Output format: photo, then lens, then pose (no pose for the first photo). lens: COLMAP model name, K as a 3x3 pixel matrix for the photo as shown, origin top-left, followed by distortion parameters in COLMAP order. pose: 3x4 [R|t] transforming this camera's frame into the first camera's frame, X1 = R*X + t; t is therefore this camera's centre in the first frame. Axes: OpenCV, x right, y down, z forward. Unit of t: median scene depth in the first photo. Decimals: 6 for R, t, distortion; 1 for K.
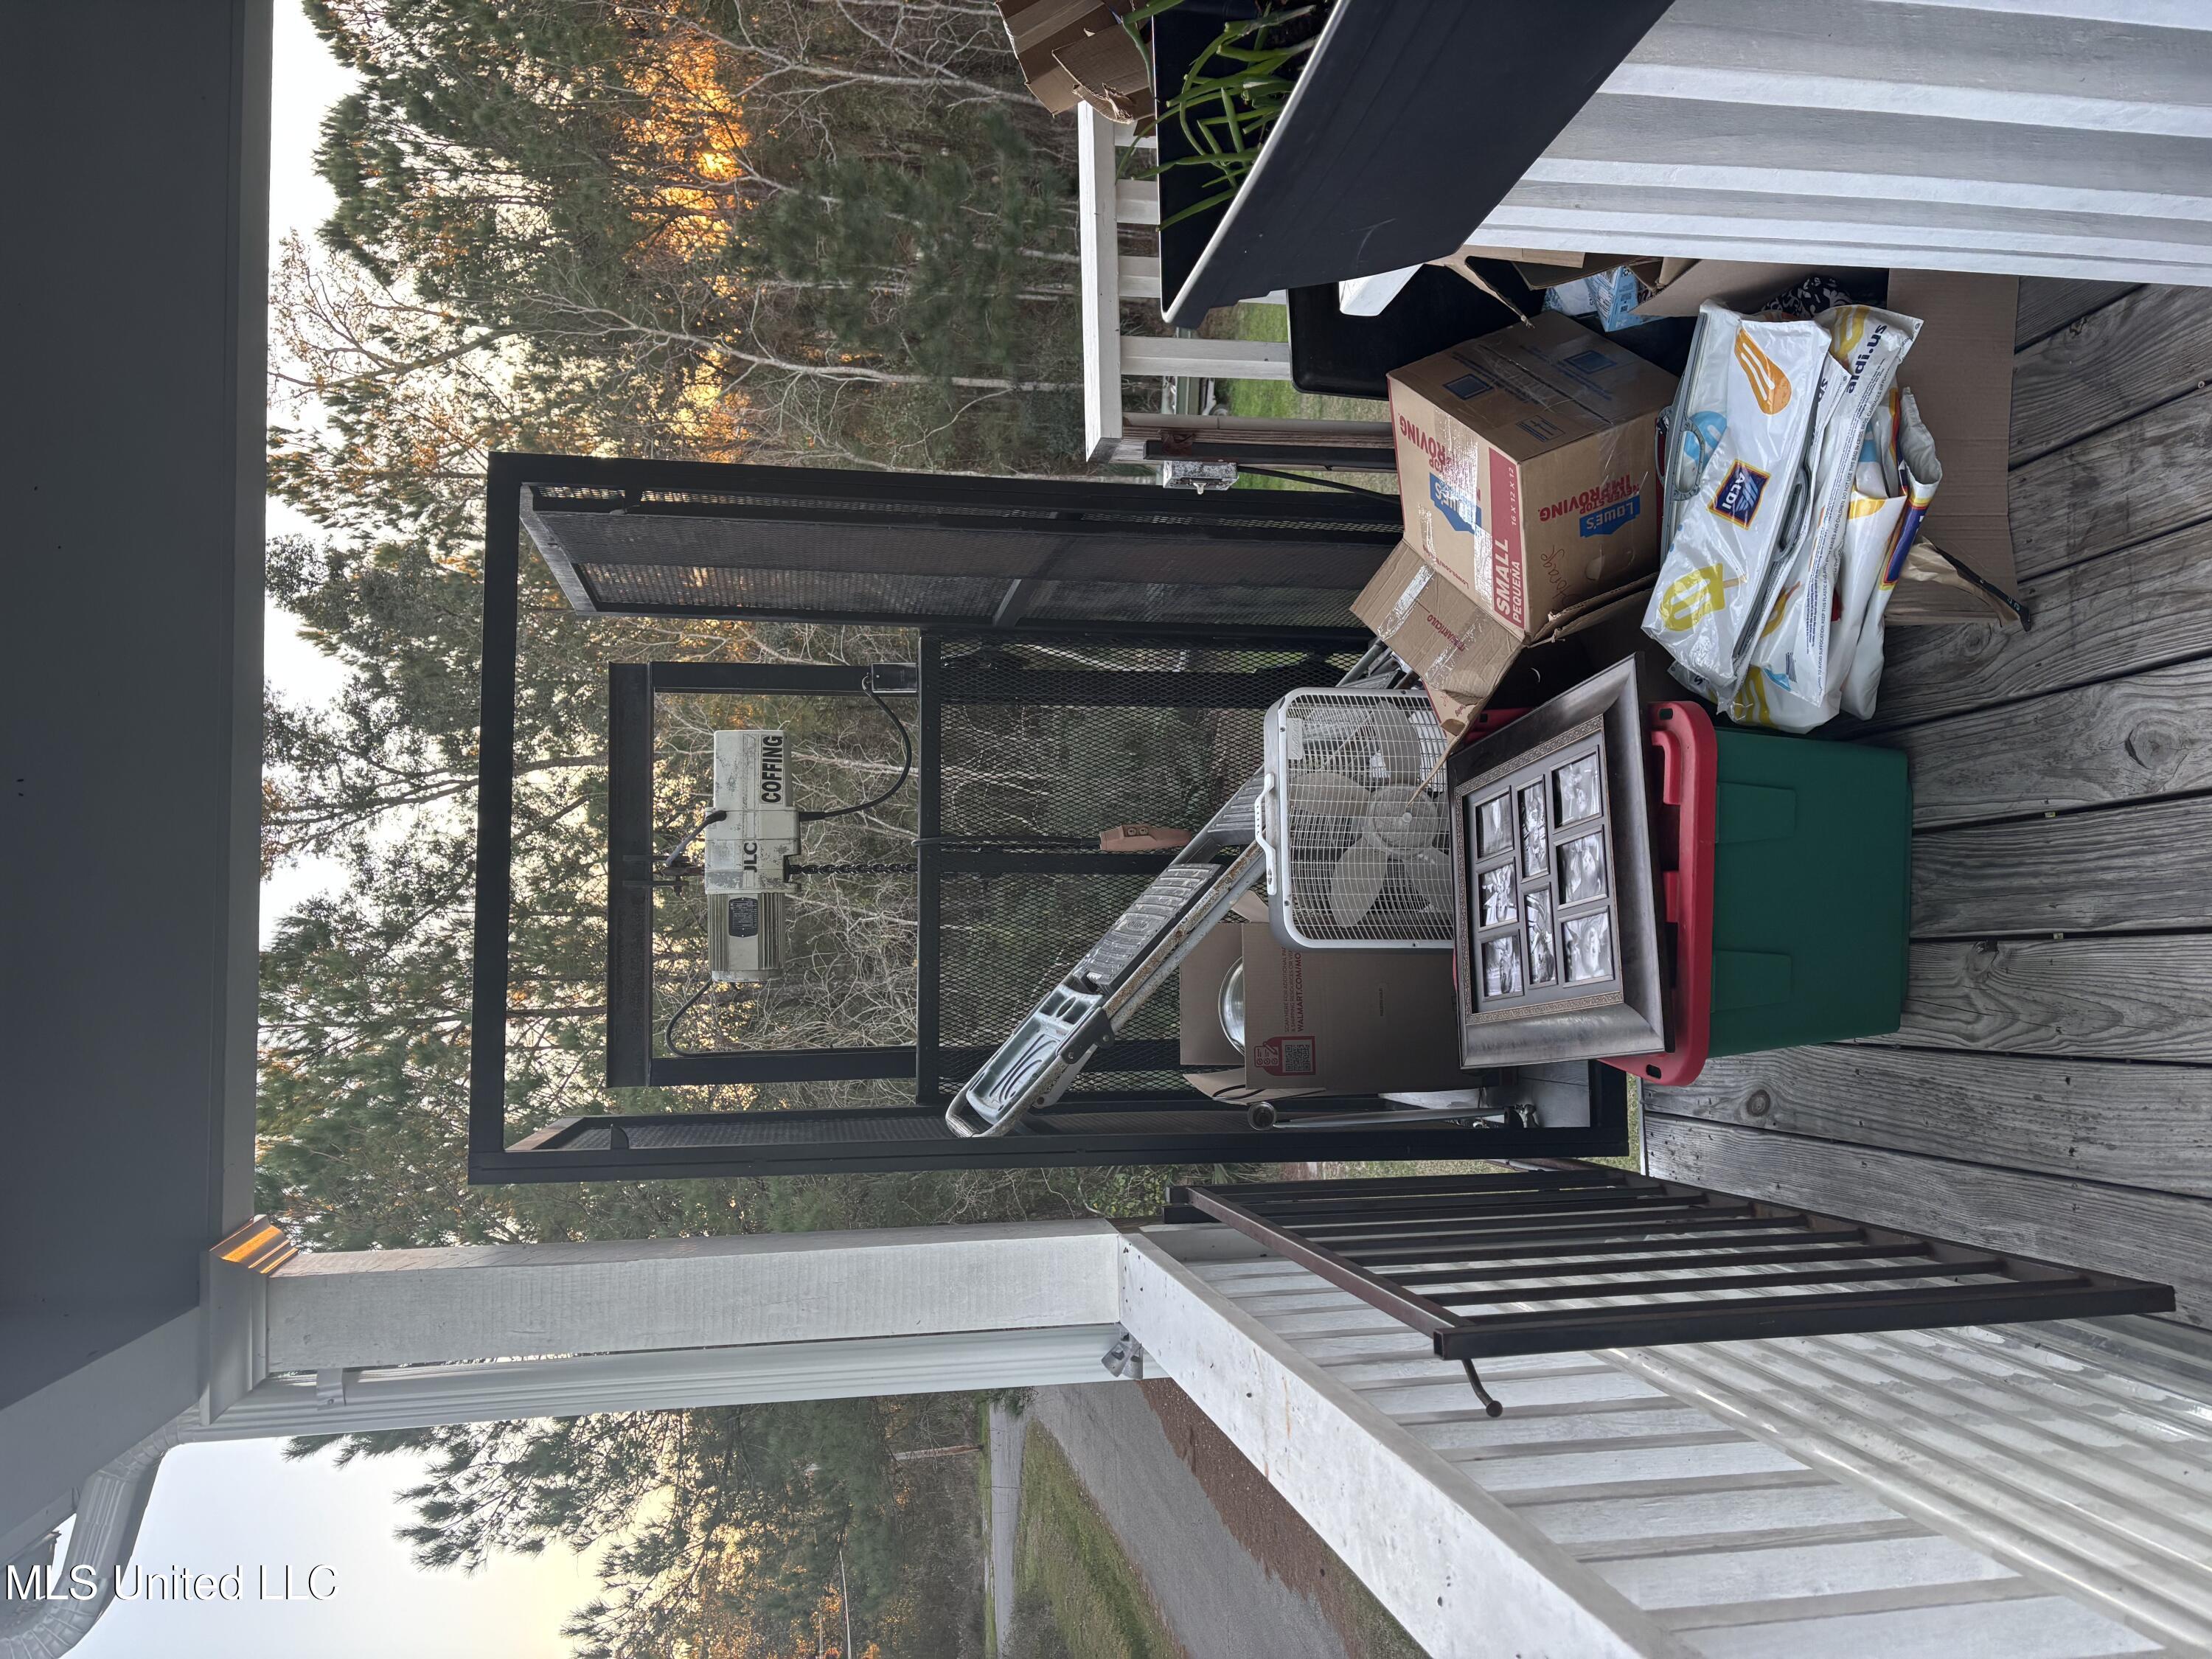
lens RADIAL K [[1653.1, 0, 1103.4], [0, 1653.1, 826.9], [0, 0, 1]] dist [0.009079, -0.020131]
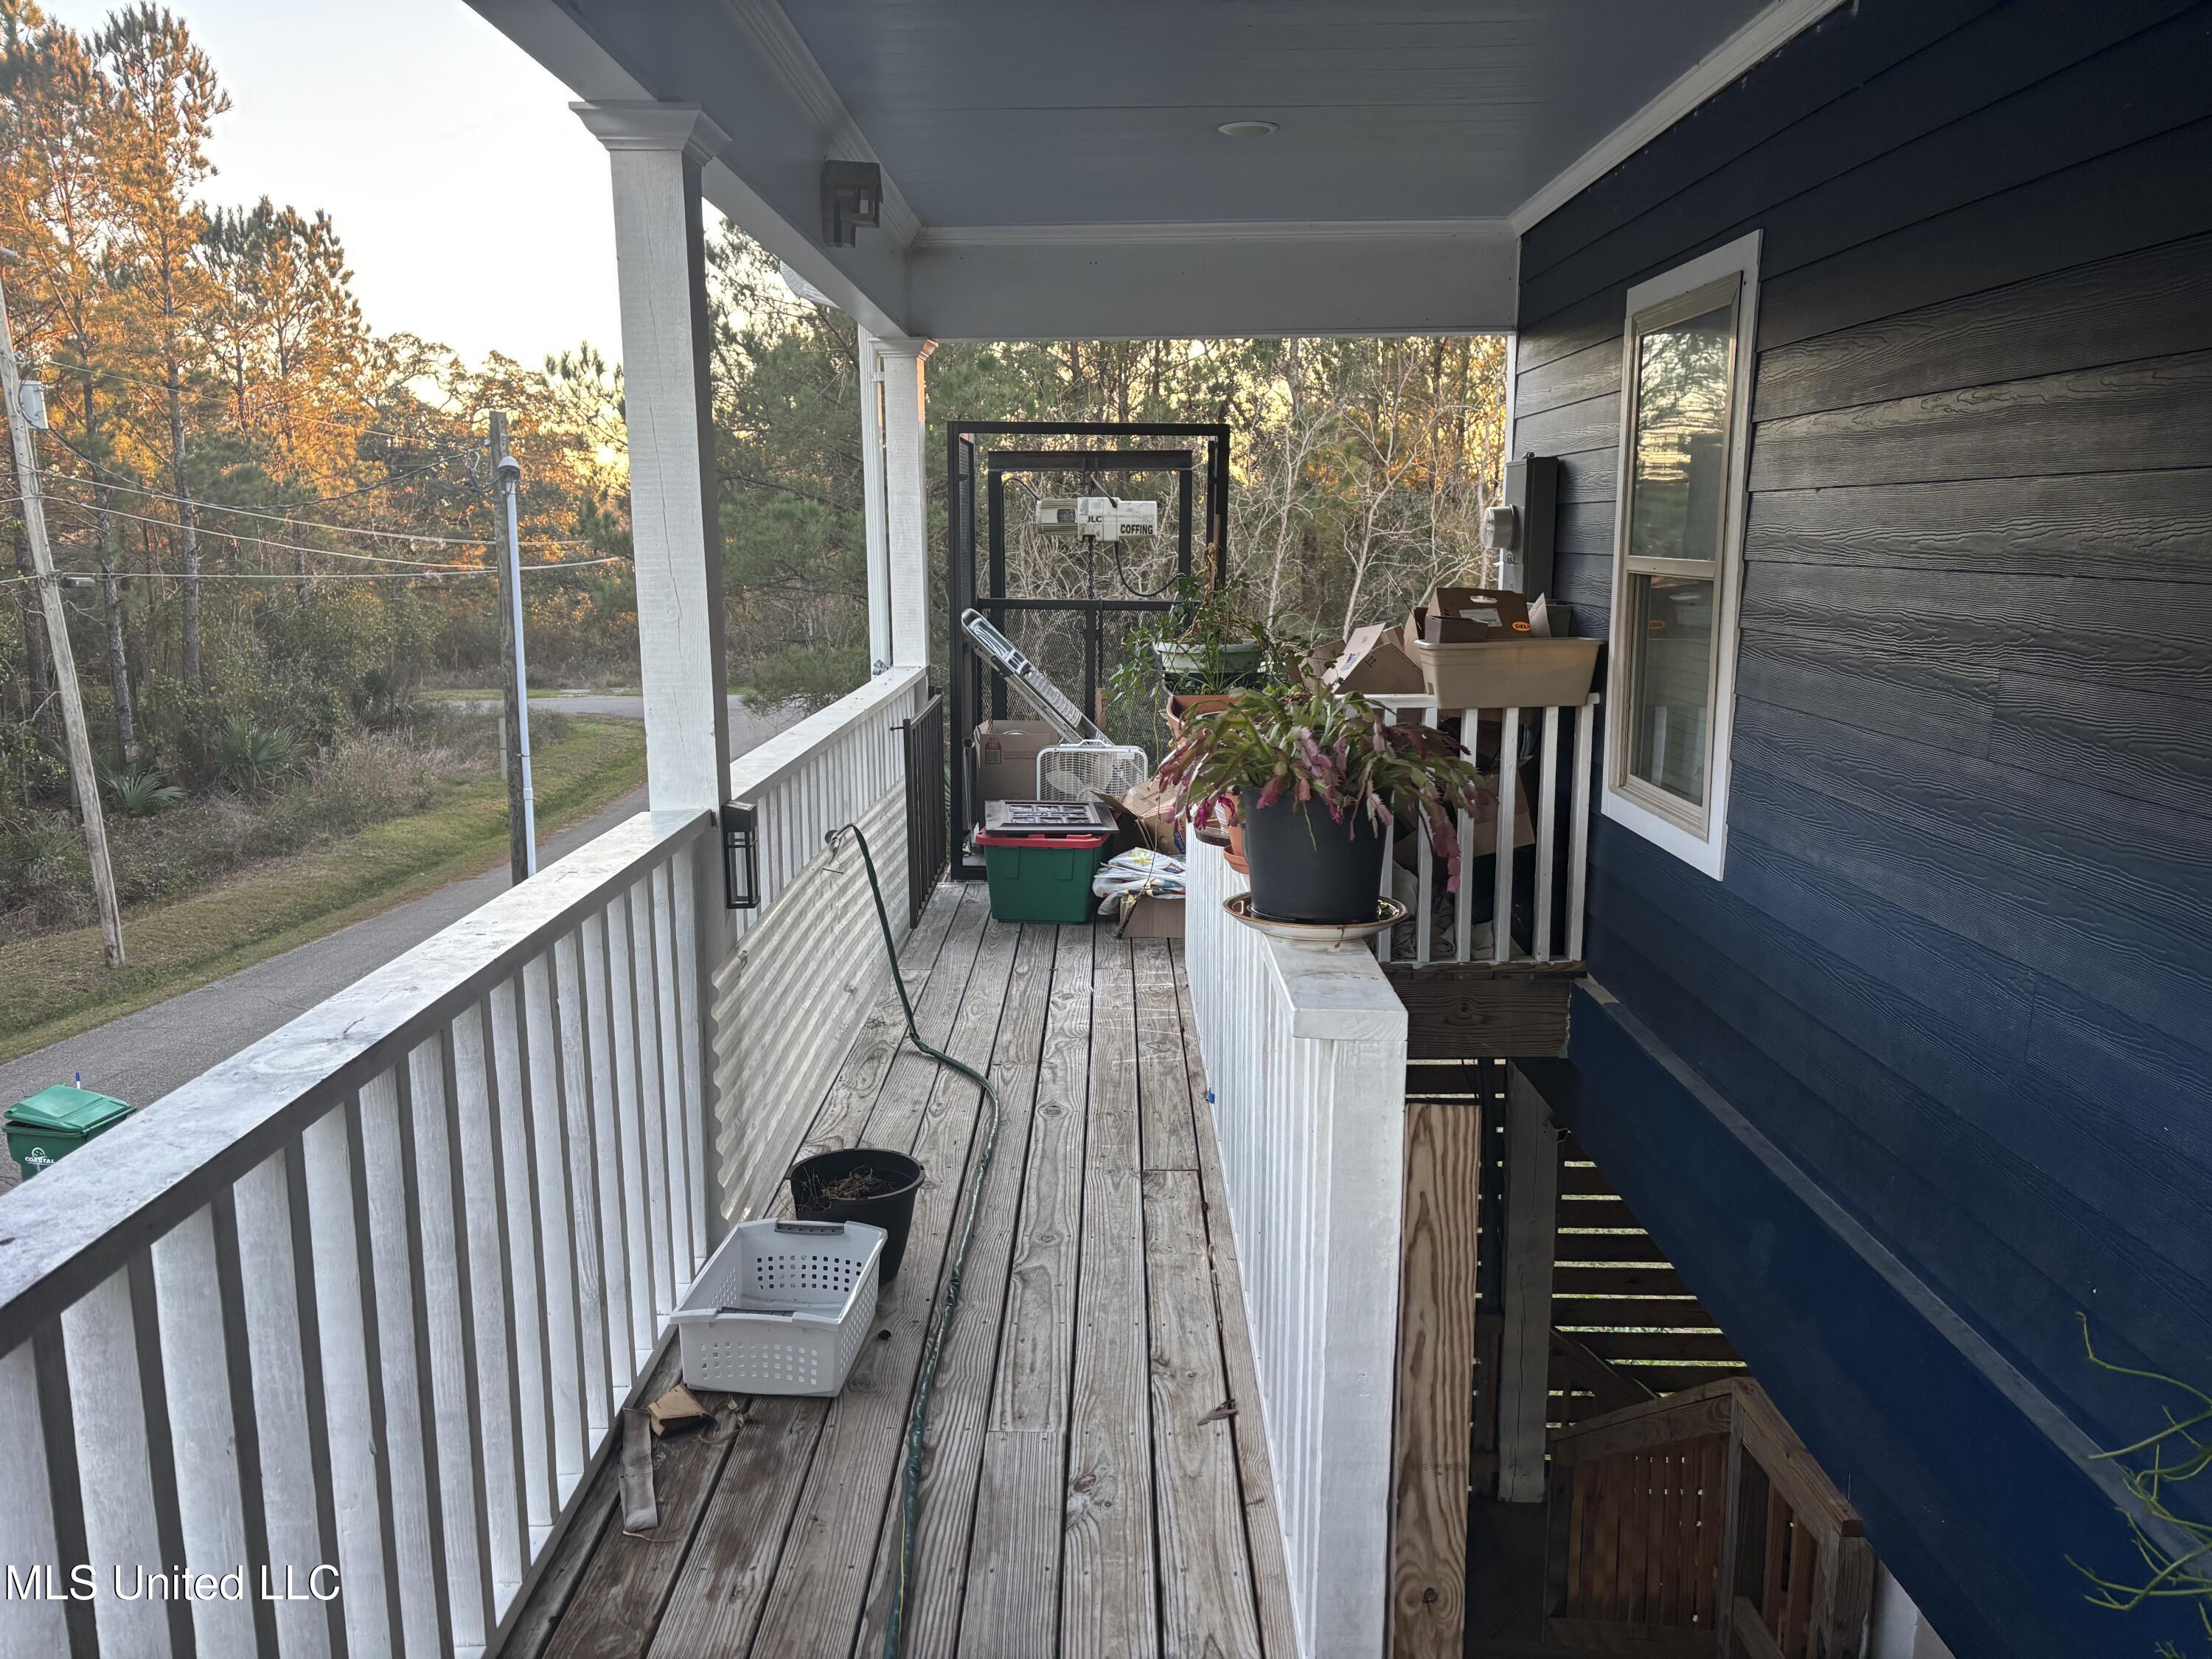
lens RADIAL K [[1653.1, 0, 1103.4], [0, 1653.1, 831.3], [0, 0, 1]] dist [0.009079, -0.020131]
pose [[-0.016905, 0.999836, 0.006569, 0.197497], [-0.995121, -0.017463, 0.097106, -0.238091], [0.097205, -0.004895, 0.995252, -1.277000]]
